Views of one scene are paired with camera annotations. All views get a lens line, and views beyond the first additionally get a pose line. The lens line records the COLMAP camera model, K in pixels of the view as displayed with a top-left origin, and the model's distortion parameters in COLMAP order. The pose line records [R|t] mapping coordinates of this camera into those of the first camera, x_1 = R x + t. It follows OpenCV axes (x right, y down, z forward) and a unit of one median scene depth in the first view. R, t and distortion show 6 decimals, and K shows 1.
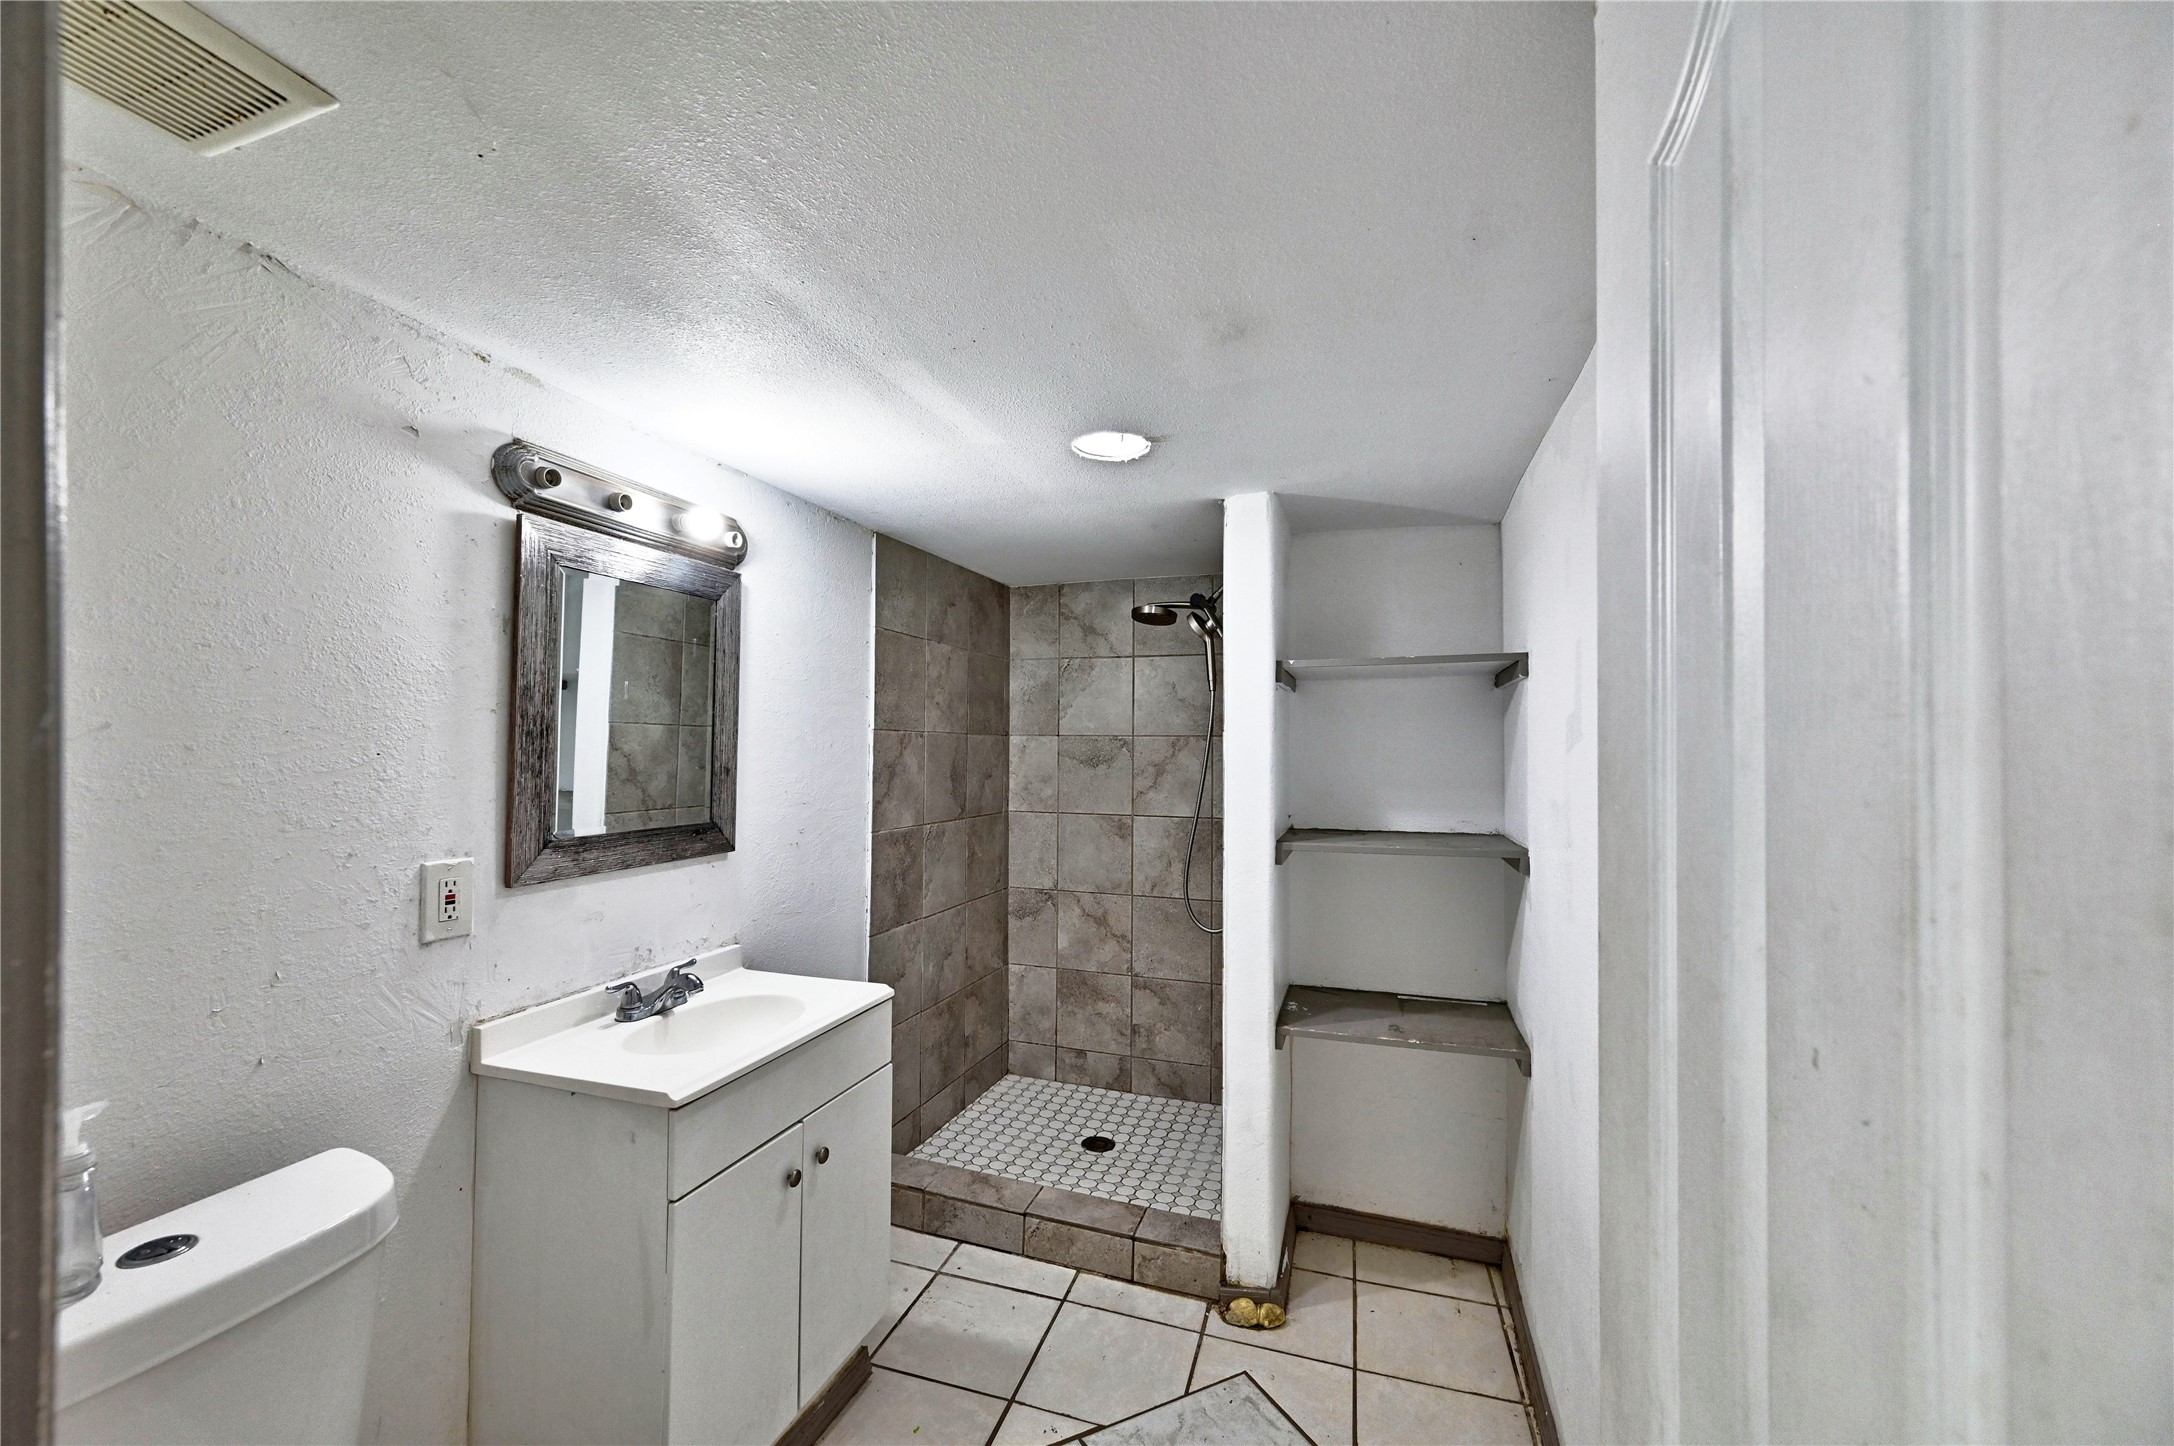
lens RADIAL K [[849.1, 0, 1082.4], [0, 849.1, 732.2], [0, 0, 1]] dist [-0.003558, 0.000744]
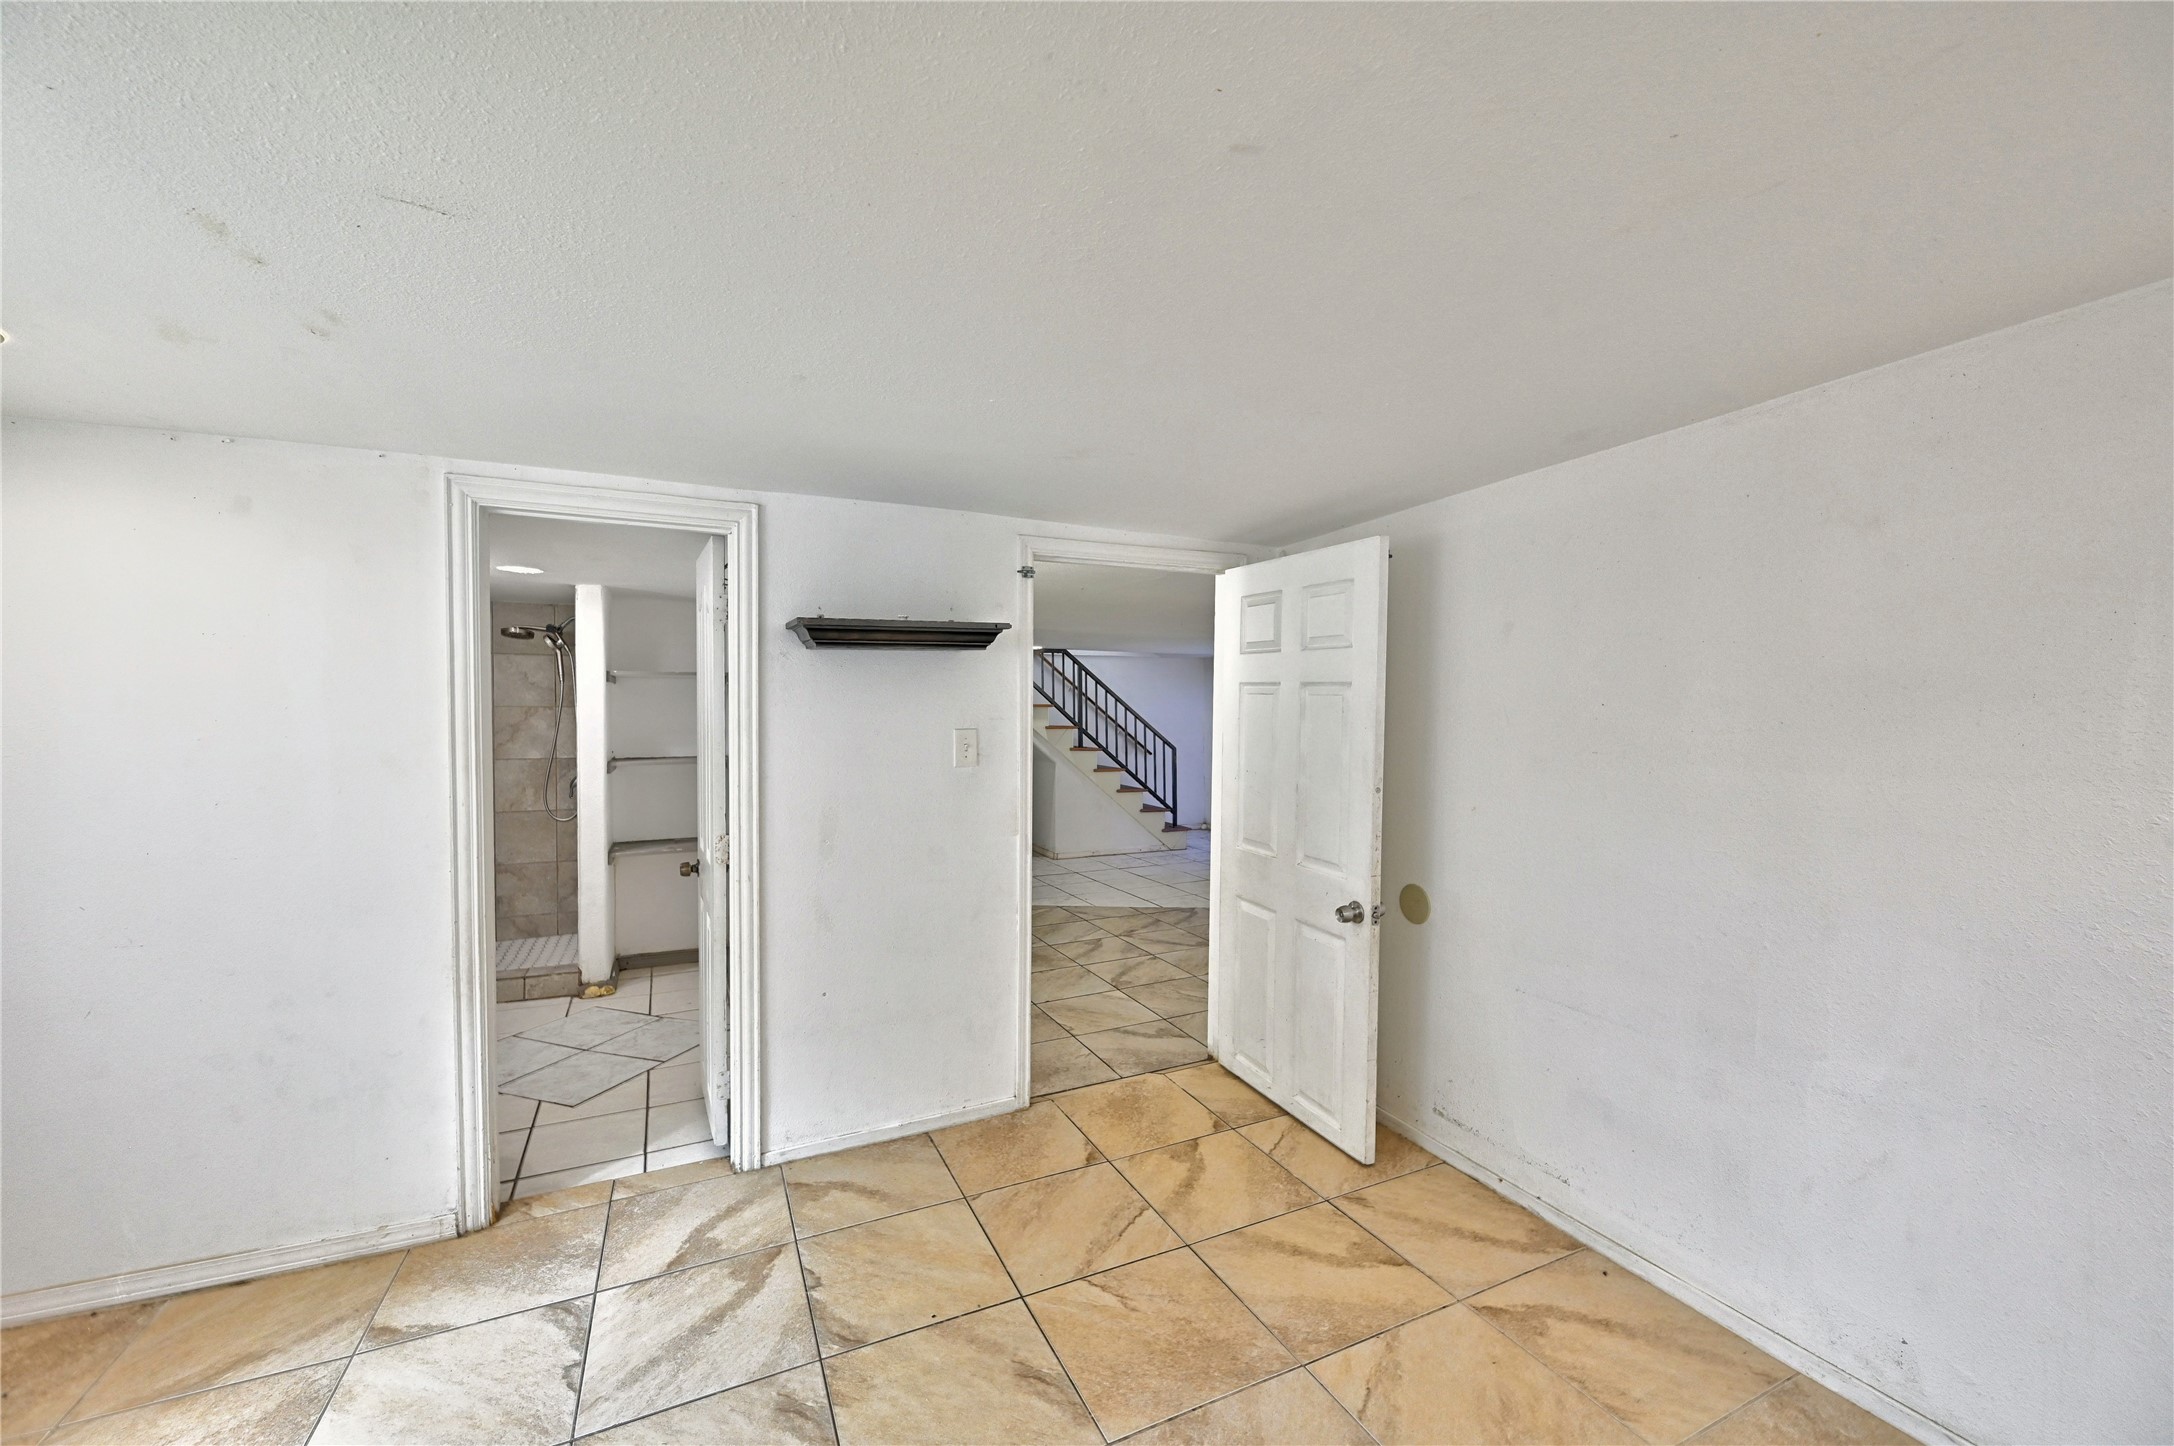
lens RADIAL K [[849.1, 0, 1083.9], [0, 849.1, 721.2], [0, 0, 1]] dist [-0.003558, 0.000744]
pose [[0.715965, -0.013165, 0.698012, -0.335443], [-0.009006, 0.999565, 0.028090, -0.030796], [-0.698078, -0.026398, 0.715535, -1.120693]]
